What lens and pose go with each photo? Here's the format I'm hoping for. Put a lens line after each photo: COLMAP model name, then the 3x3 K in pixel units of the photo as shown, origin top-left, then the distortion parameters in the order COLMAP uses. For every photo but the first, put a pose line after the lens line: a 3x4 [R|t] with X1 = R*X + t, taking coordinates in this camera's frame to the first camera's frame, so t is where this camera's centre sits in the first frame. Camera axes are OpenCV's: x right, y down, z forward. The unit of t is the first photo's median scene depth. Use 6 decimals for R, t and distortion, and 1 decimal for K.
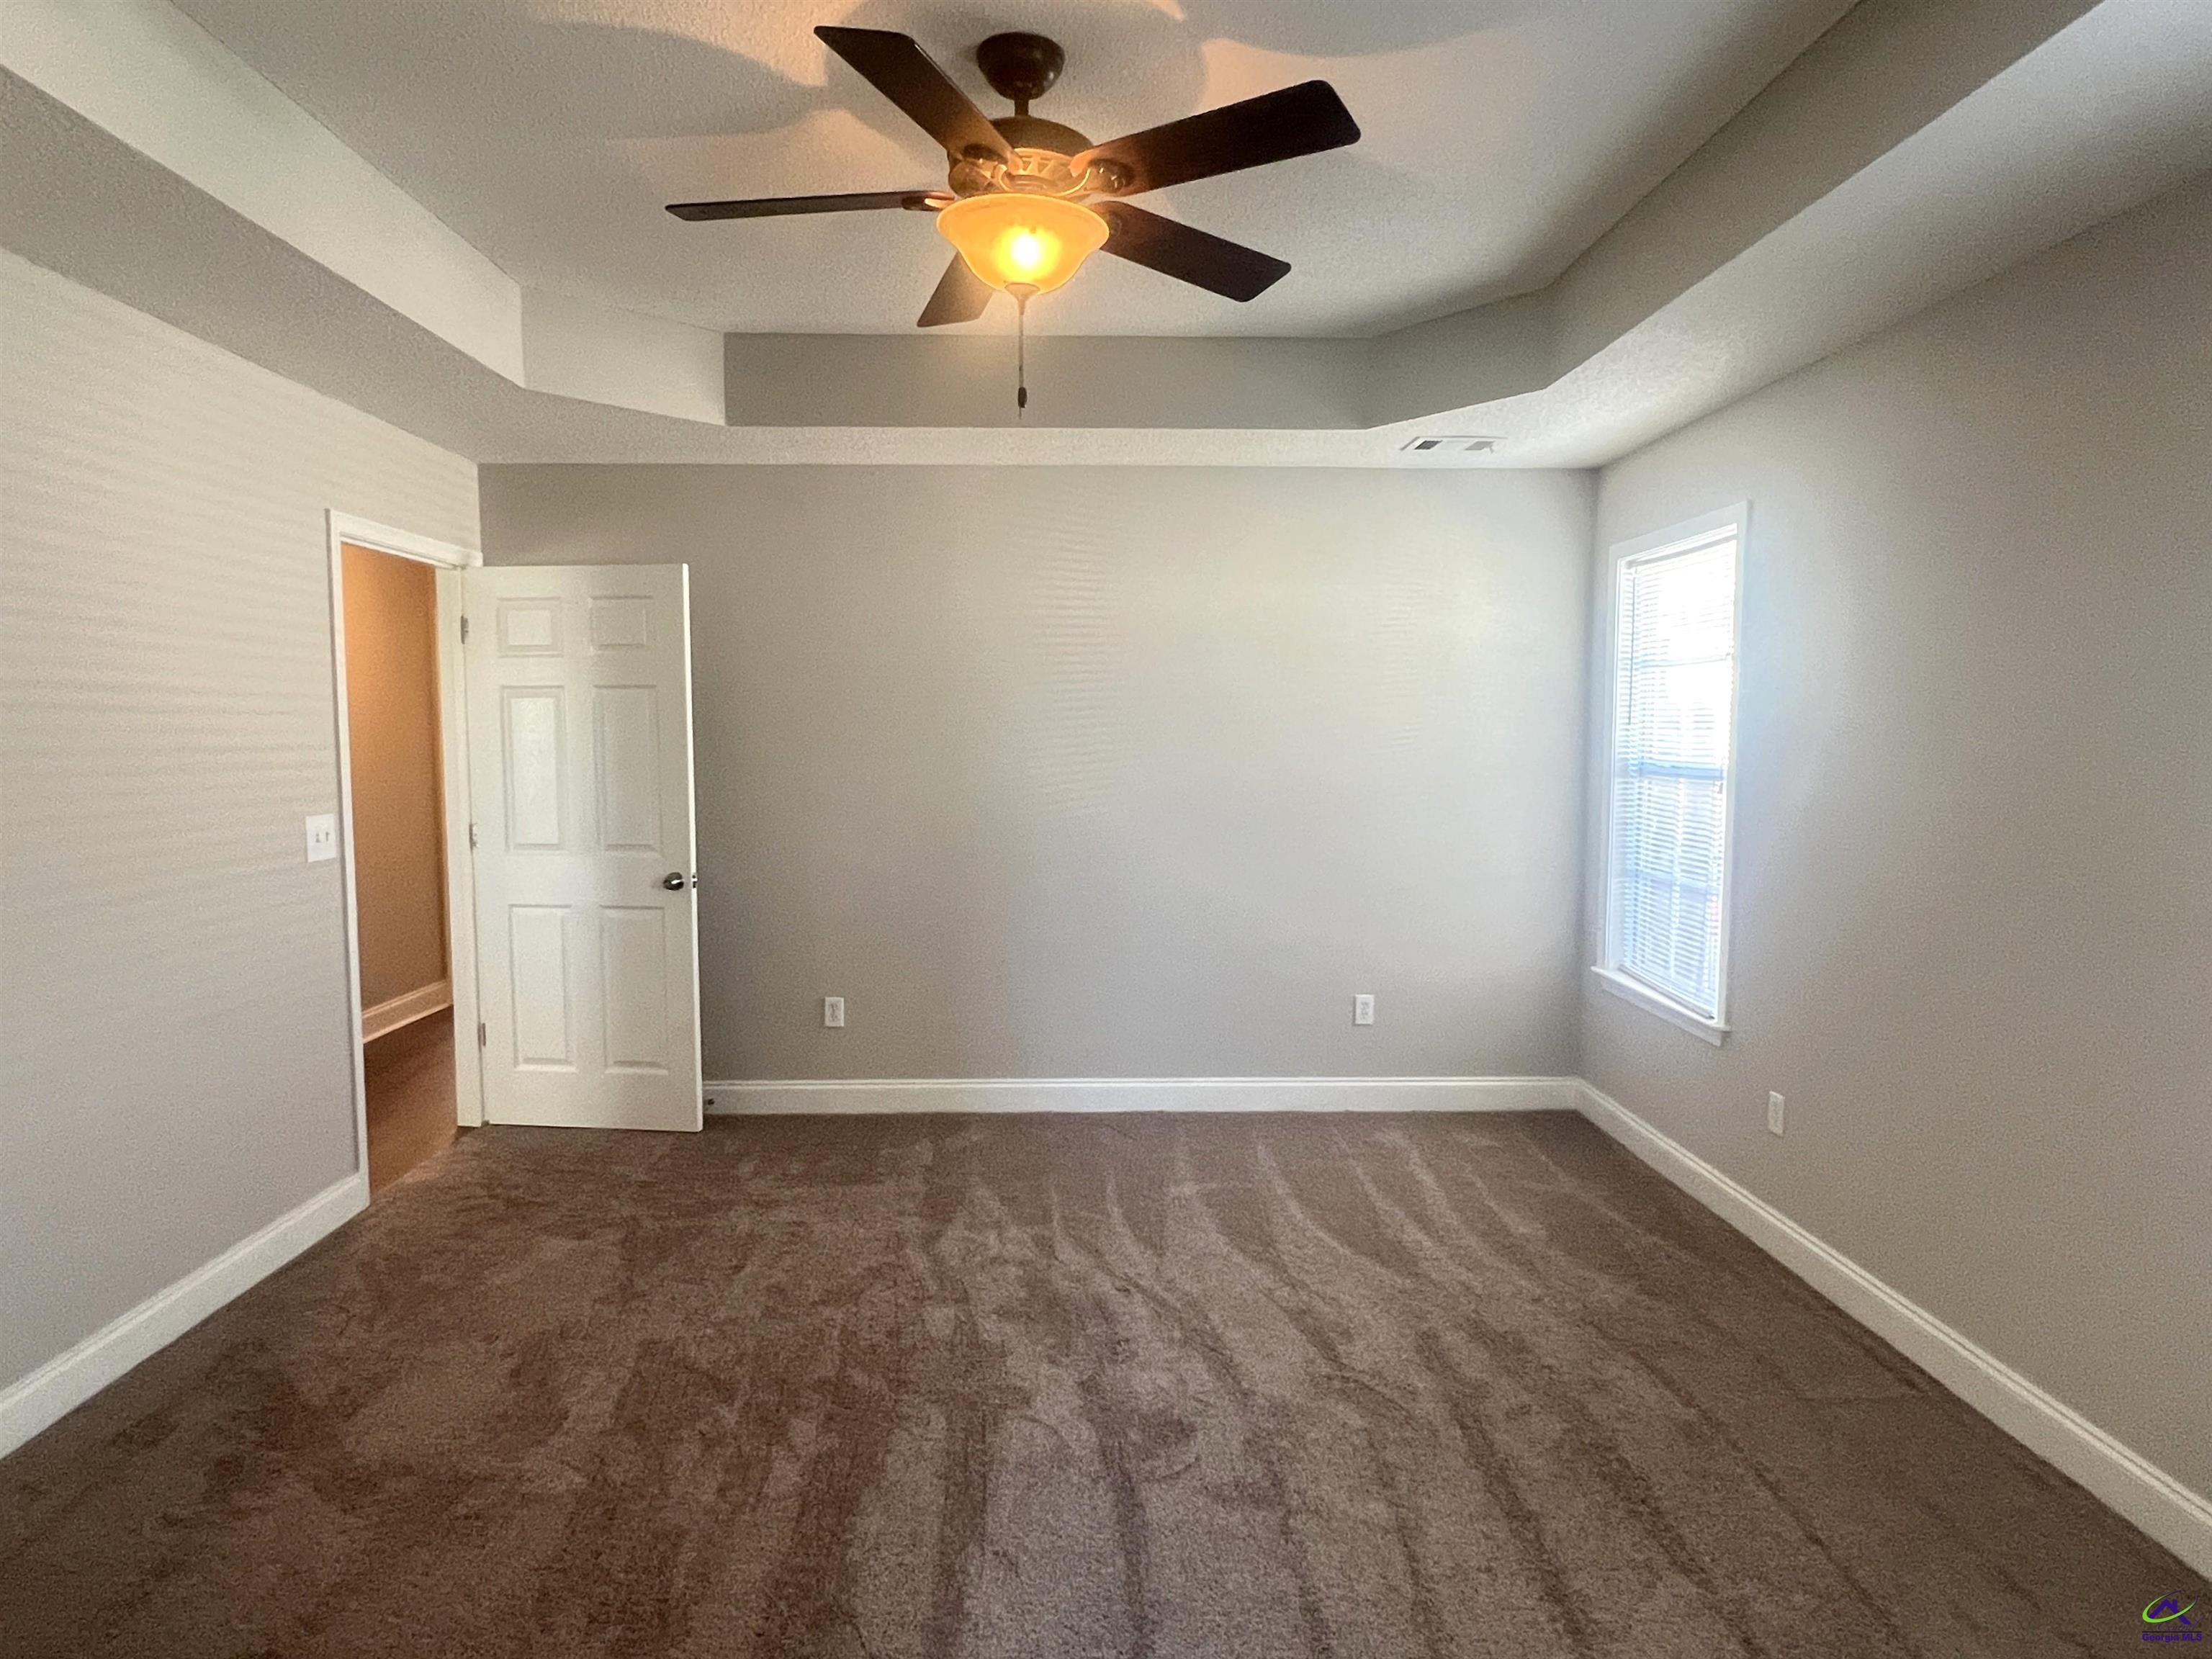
lens RADIAL K [[1239.9, 0, 1083.1], [0, 1239.9, 829.3], [0, 0, 1]] dist [0.000447, 0.000002]
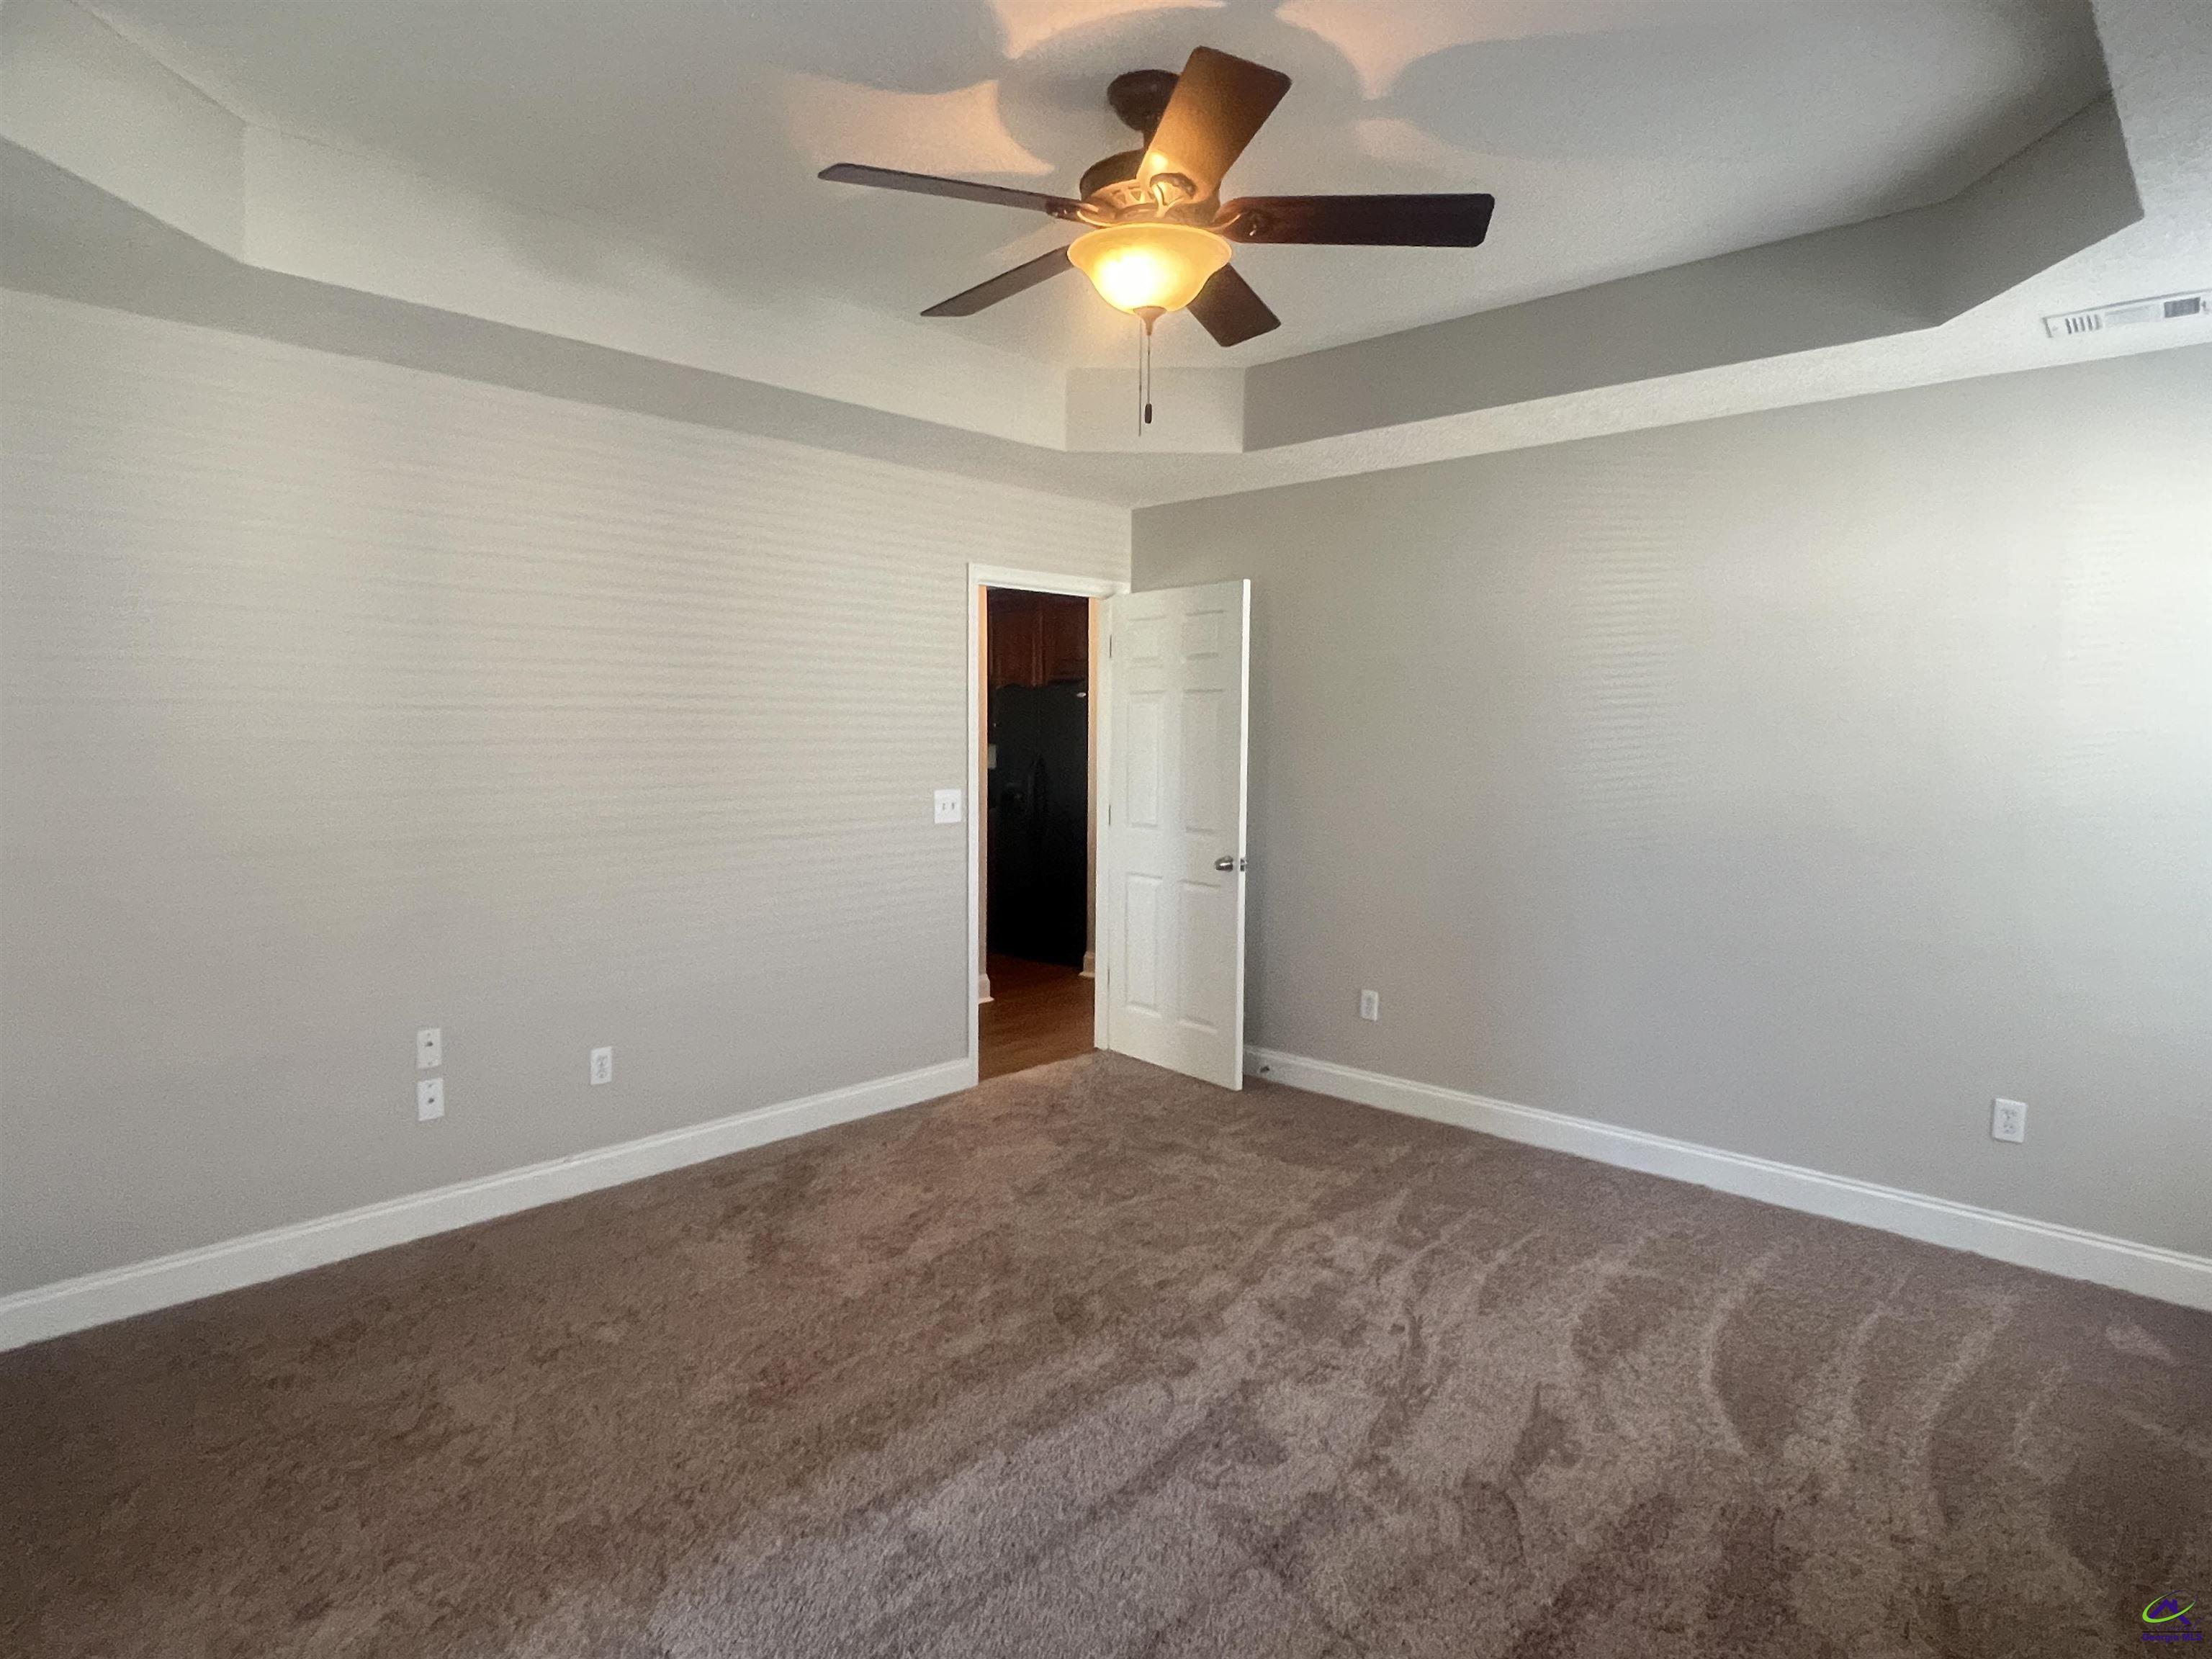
lens RADIAL K [[1222.8, 0, 1095.3], [0, 1222.8, 829.6], [0, 0, 1]] dist [-0.003054, -0.000681]
pose [[0.714704, 0.062028, -0.696671, 0.420610], [-0.061631, 0.997770, 0.025610, -0.011647], [0.696707, 0.024632, 0.716933, 0.145128]]
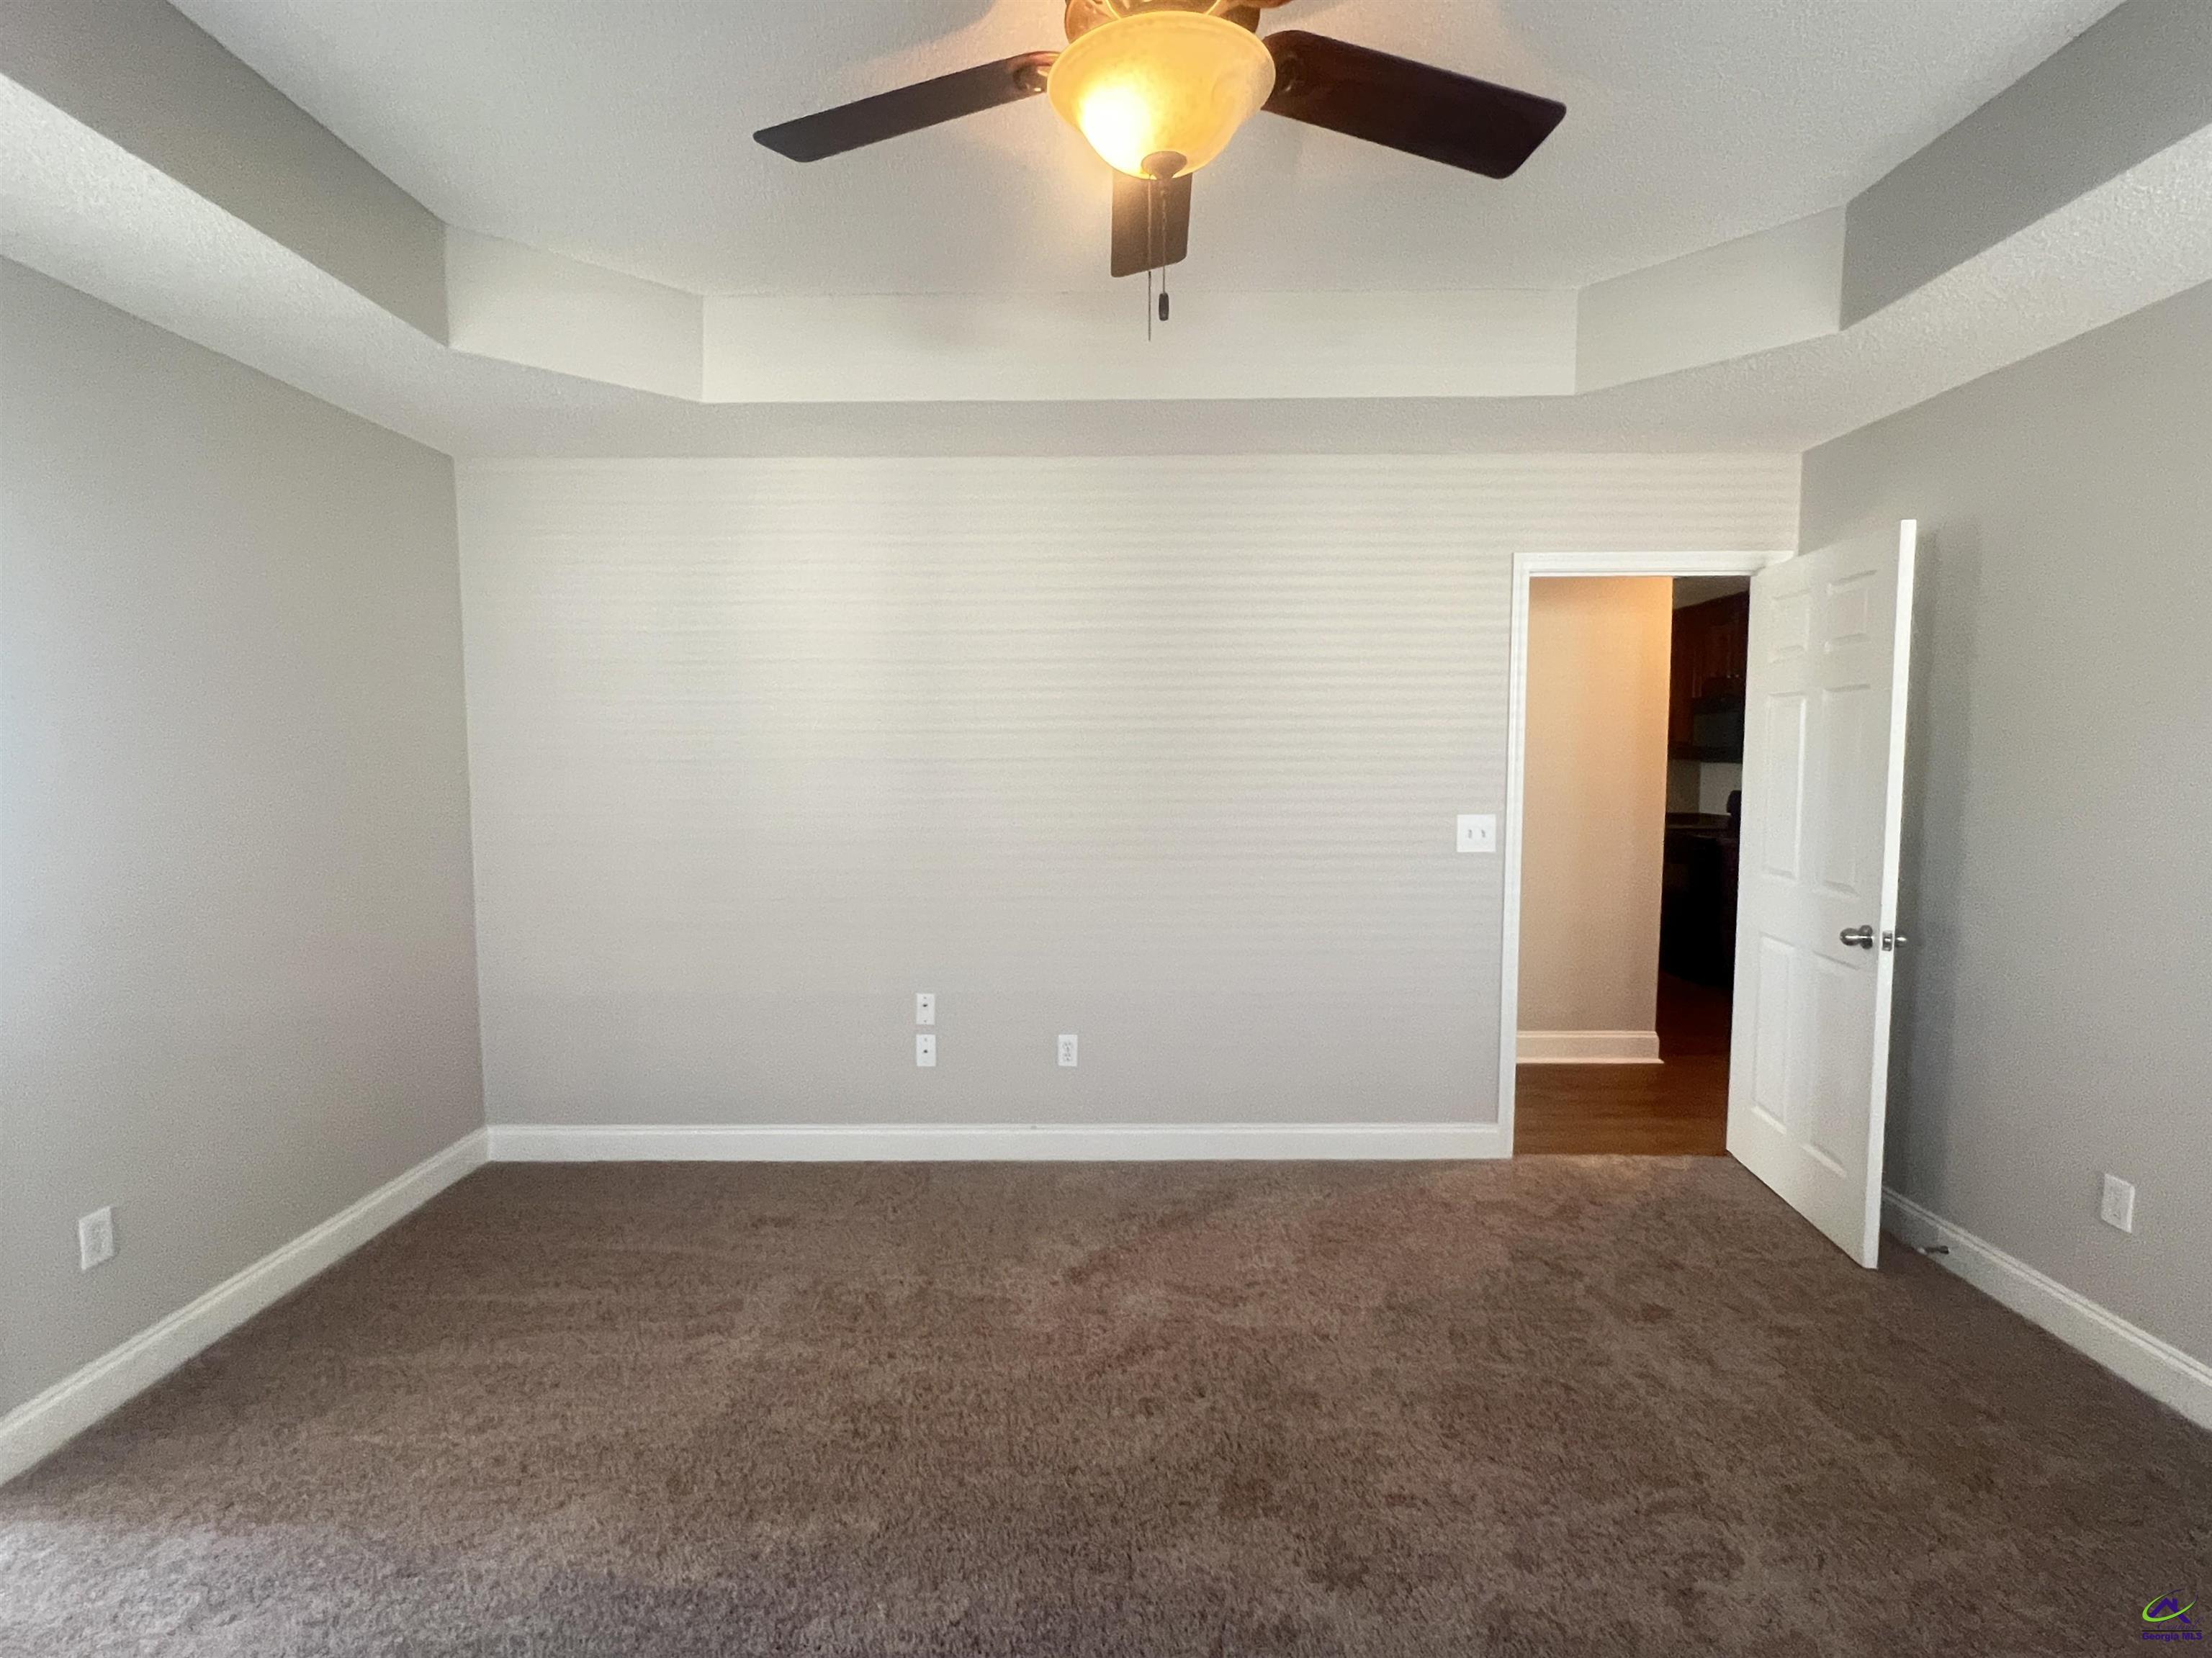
lens RADIAL K [[1063.0, 0, 1100.9], [0, 1063.0, 826.6], [0, 0, 1]] dist [-0.003553, 0.001830]
pose [[-0.018095, 0.073940, -0.997099, 0.398046], [-0.075573, 0.994308, 0.075104, -0.047752], [0.996976, 0.076713, -0.012404, 0.625515]]
